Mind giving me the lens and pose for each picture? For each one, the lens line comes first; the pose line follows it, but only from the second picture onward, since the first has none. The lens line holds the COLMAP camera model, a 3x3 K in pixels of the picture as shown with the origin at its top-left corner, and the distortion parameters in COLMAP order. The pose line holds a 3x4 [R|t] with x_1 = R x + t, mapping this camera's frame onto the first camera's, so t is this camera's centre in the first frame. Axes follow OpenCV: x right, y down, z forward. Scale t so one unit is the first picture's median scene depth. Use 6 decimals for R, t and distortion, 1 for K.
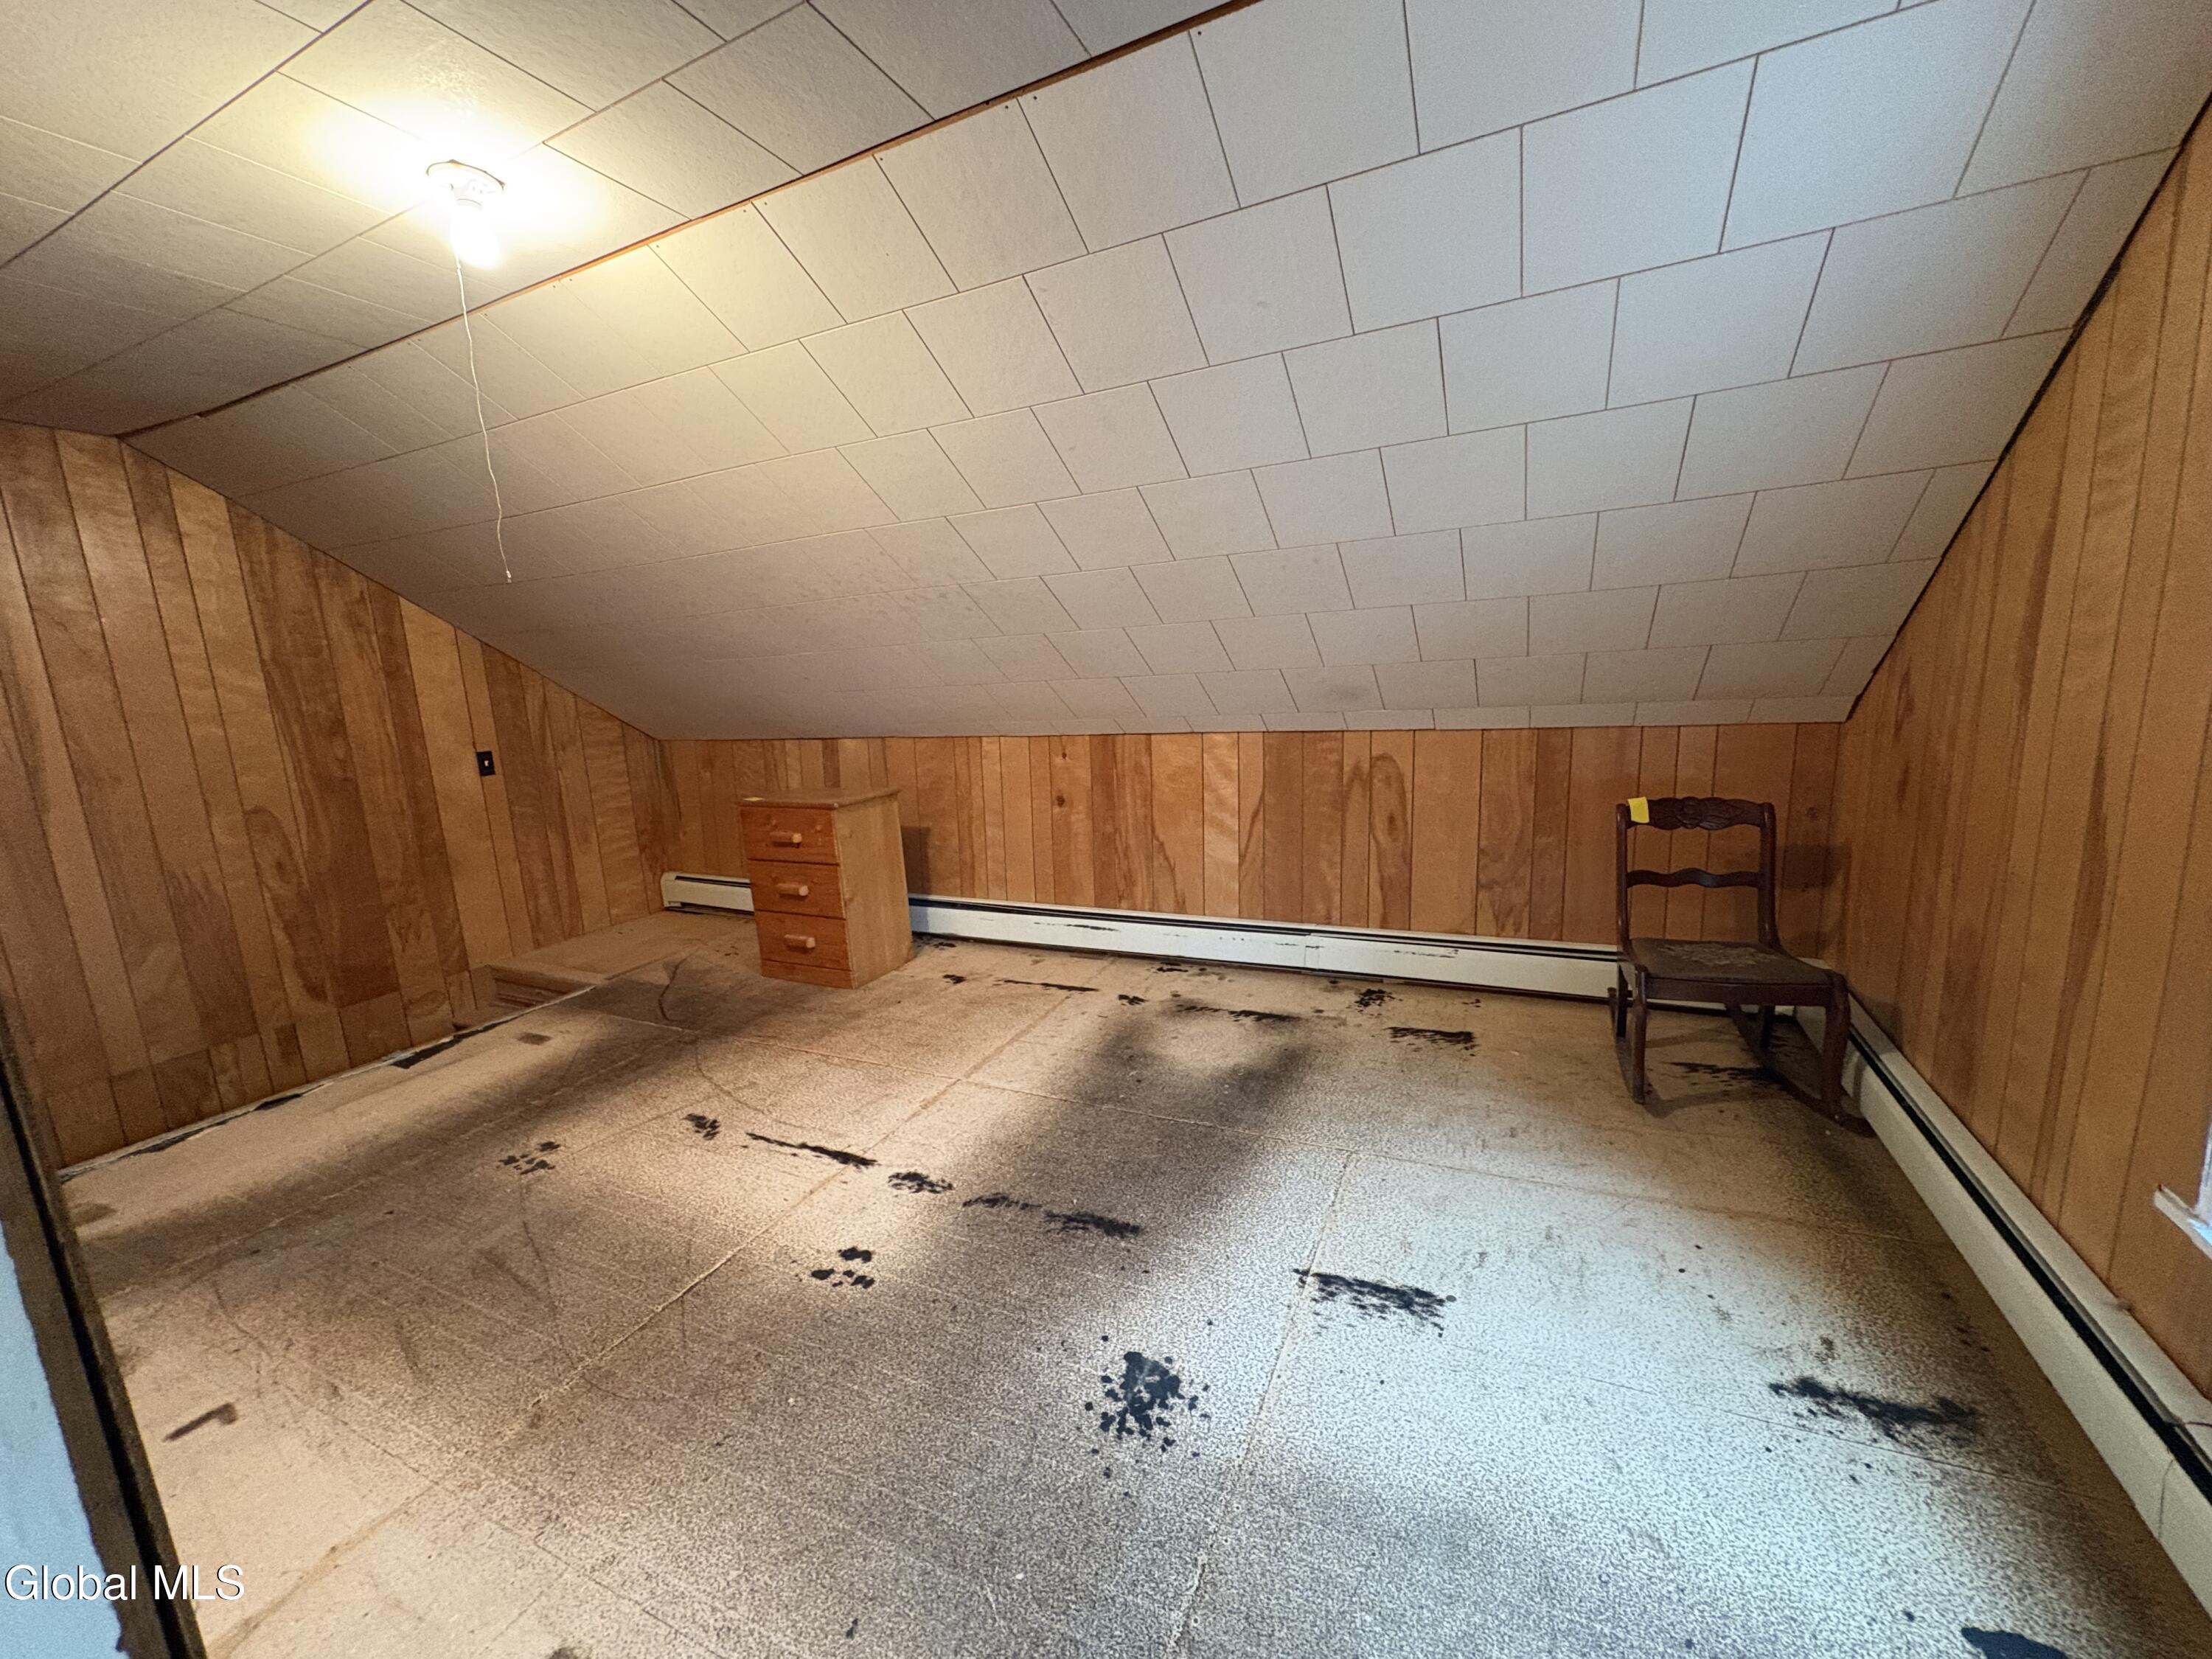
lens RADIAL K [[878.9, 0, 1105.7], [0, 878.9, 837.0], [0, 0, 1]] dist [-0.000381, 0.000393]
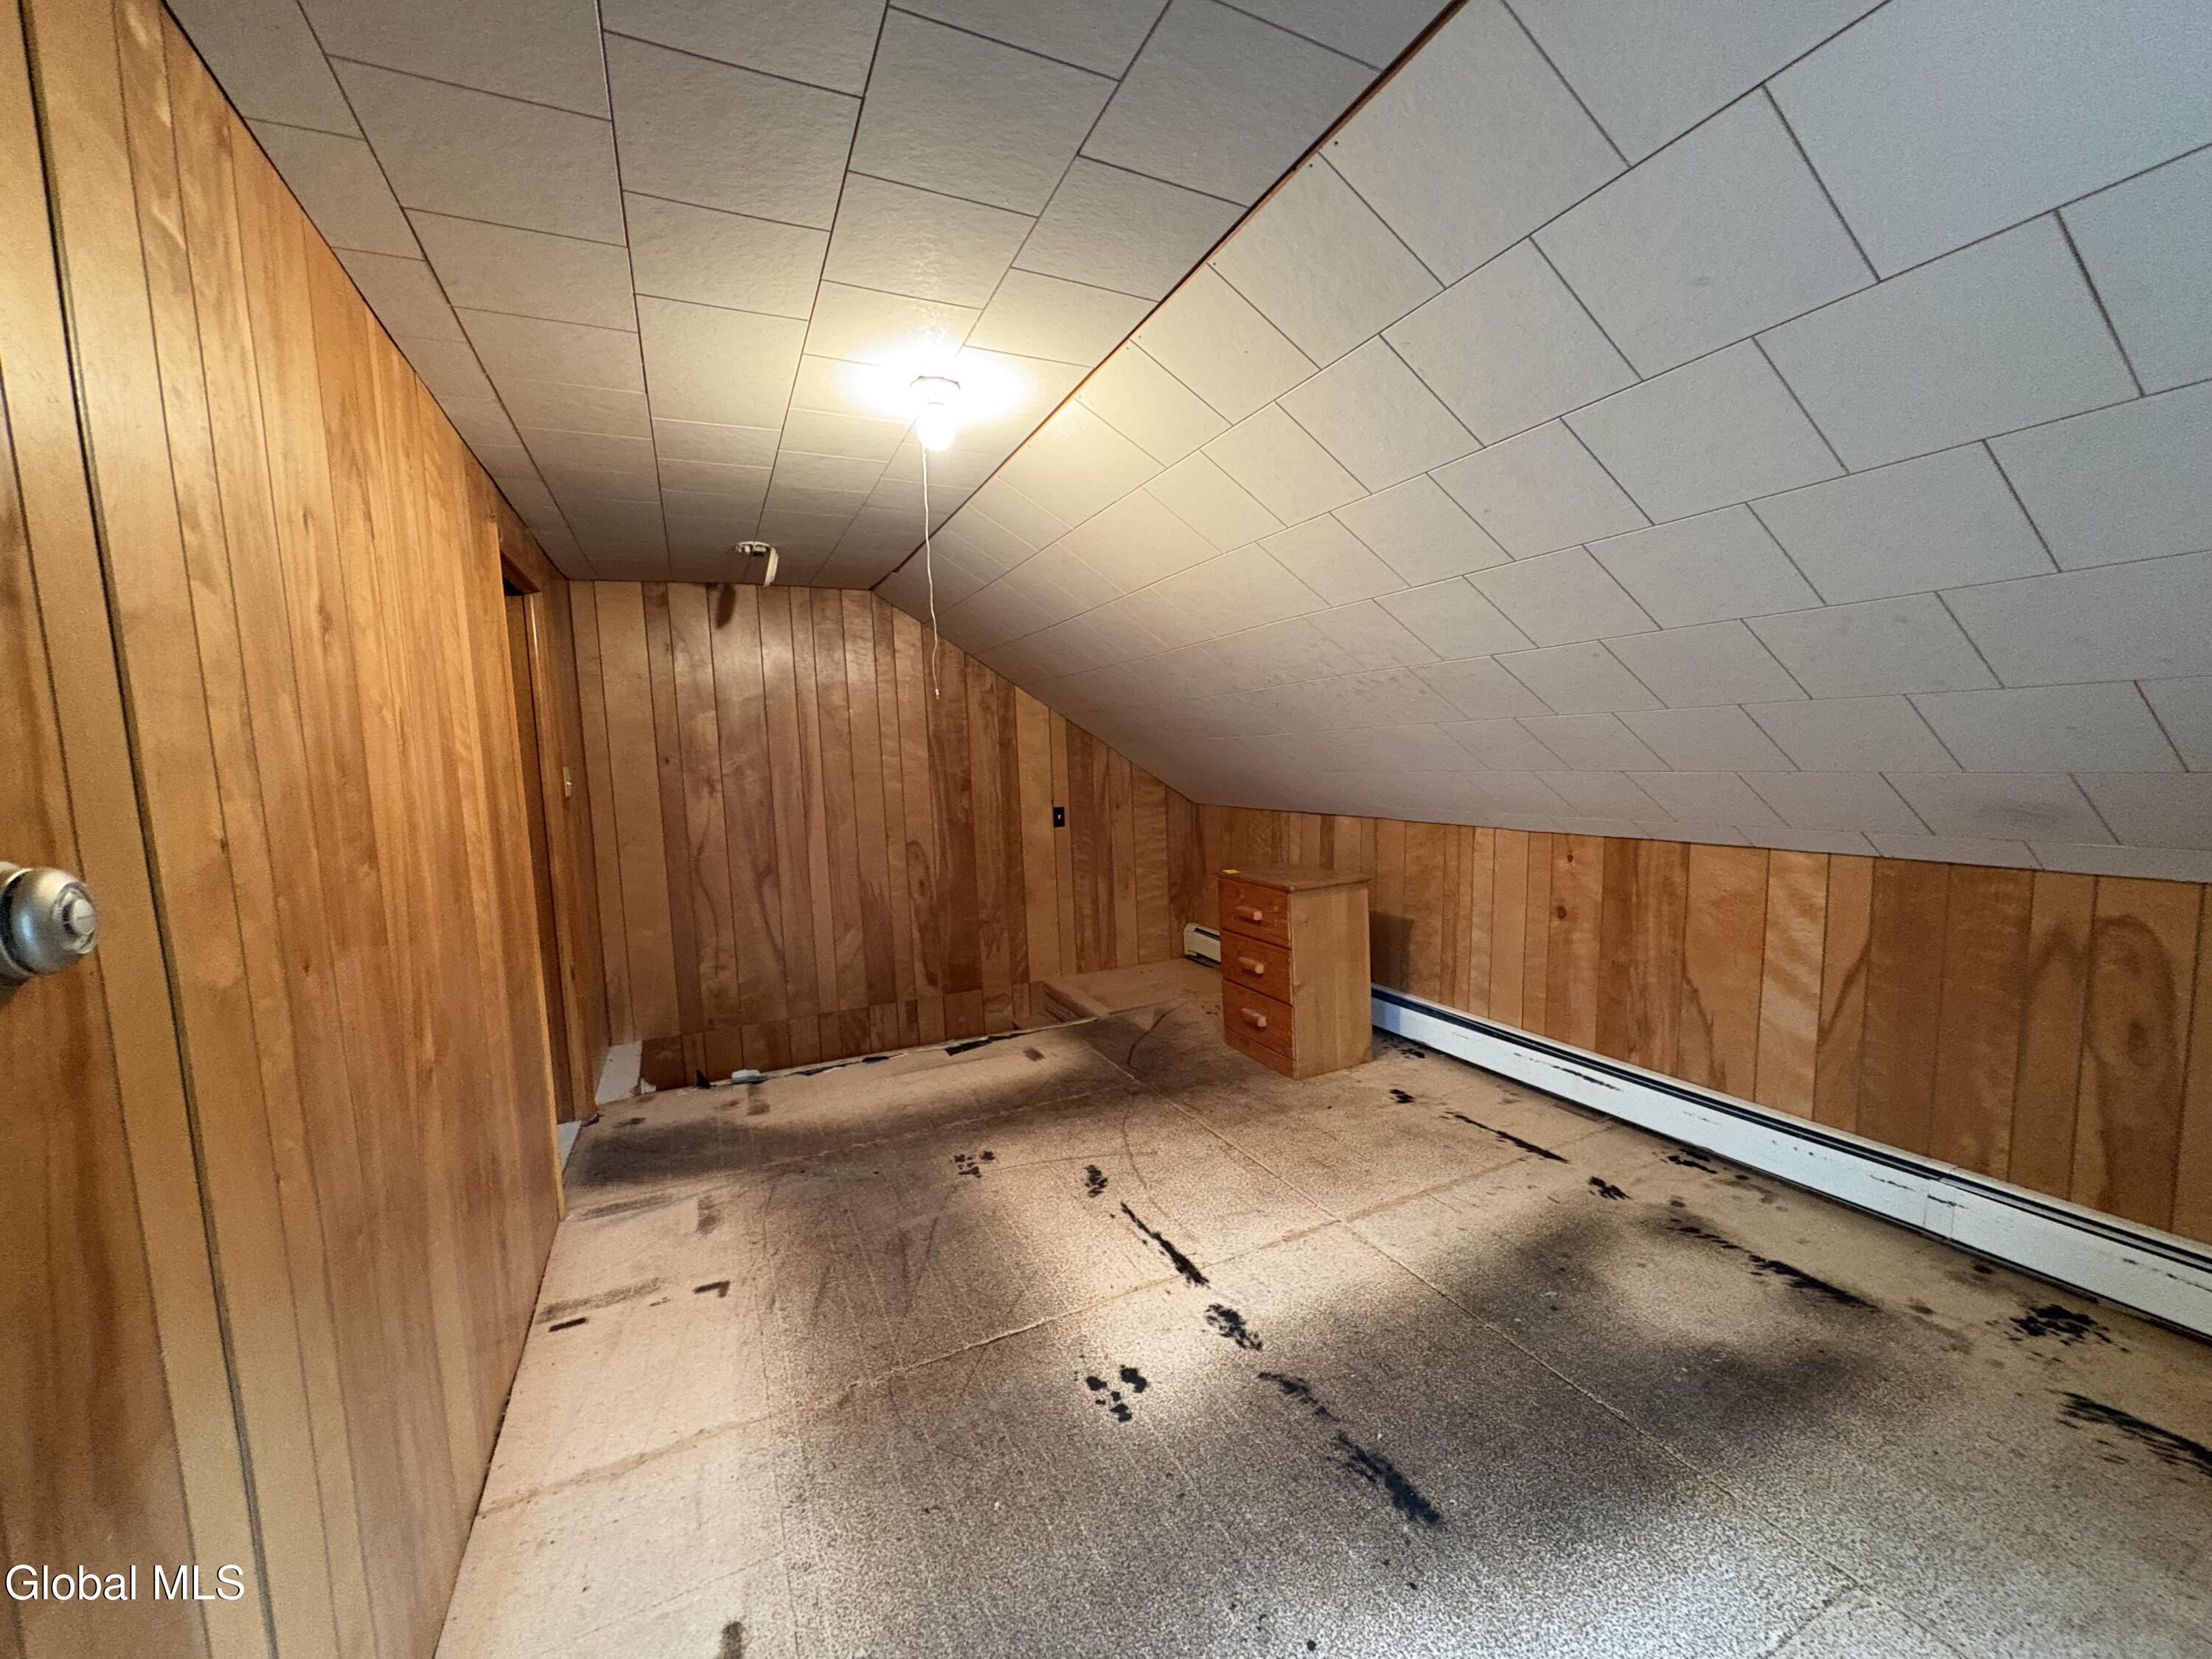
lens RADIAL K [[878.9, 0, 1107.3], [0, 878.9, 835.7], [0, 0, 1]] dist [-0.000381, 0.000393]
pose [[0.774711, 0.081773, -0.627006, 0.153602], [-0.118462, 0.992815, -0.016887, -0.058141], [0.621120, 0.087359, 0.778831, 0.114179]]
